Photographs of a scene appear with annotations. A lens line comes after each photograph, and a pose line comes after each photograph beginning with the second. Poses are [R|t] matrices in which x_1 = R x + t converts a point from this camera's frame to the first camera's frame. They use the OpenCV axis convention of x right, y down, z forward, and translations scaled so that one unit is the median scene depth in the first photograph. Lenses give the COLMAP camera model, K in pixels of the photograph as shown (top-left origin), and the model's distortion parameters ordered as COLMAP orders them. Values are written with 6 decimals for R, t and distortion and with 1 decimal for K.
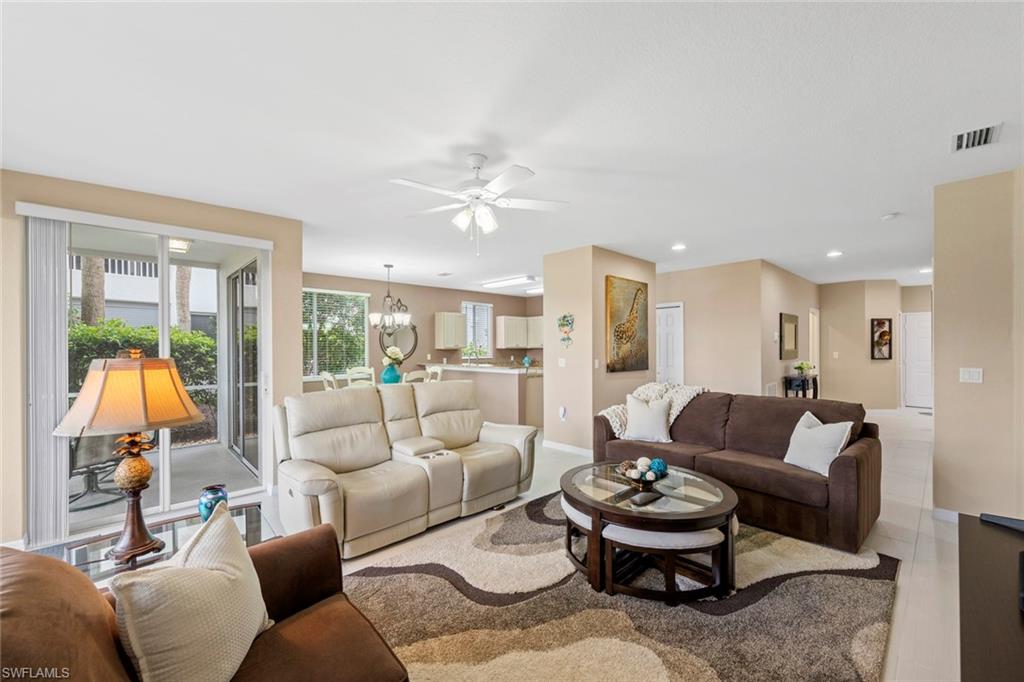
lens RADIAL K [[402.7, 0, 510.1], [0, 402.7, 347.2], [0, 0, 1]] dist [0.004800, -0.002607]
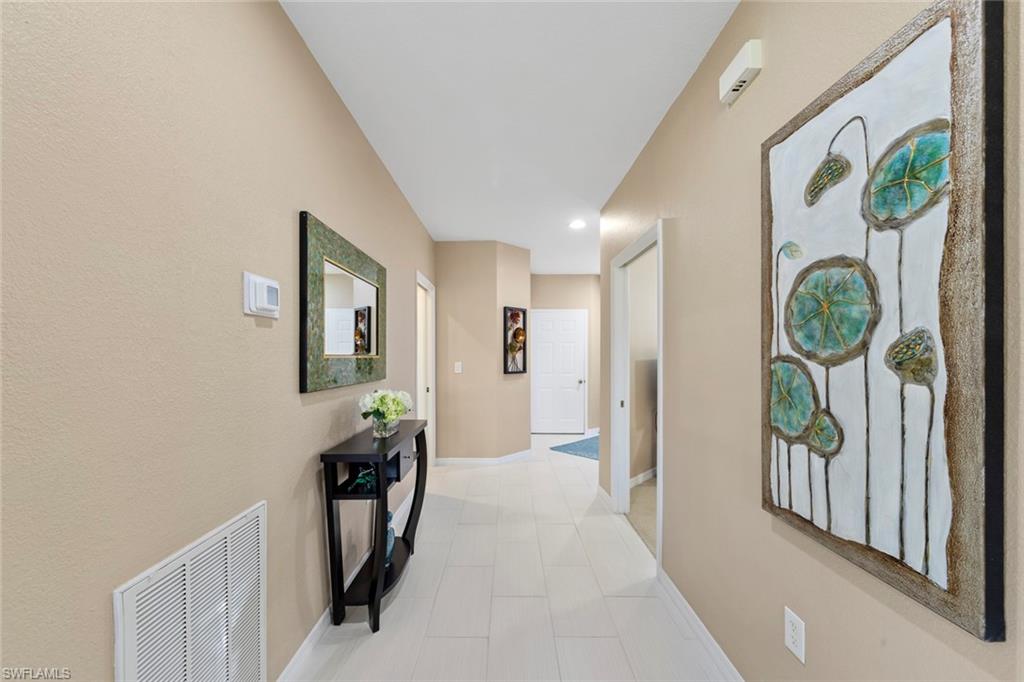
lens RADIAL K [[402.7, 0, 510.6], [0, 402.7, 352.1], [0, 0, 1]] dist [0.004800, -0.002607]
pose [[0.678874, 0.010744, 0.734176, 0.459629], [0.000273, 0.999889, -0.014885, 0.006439], [-0.734255, 0.010305, 0.678796, 0.584128]]
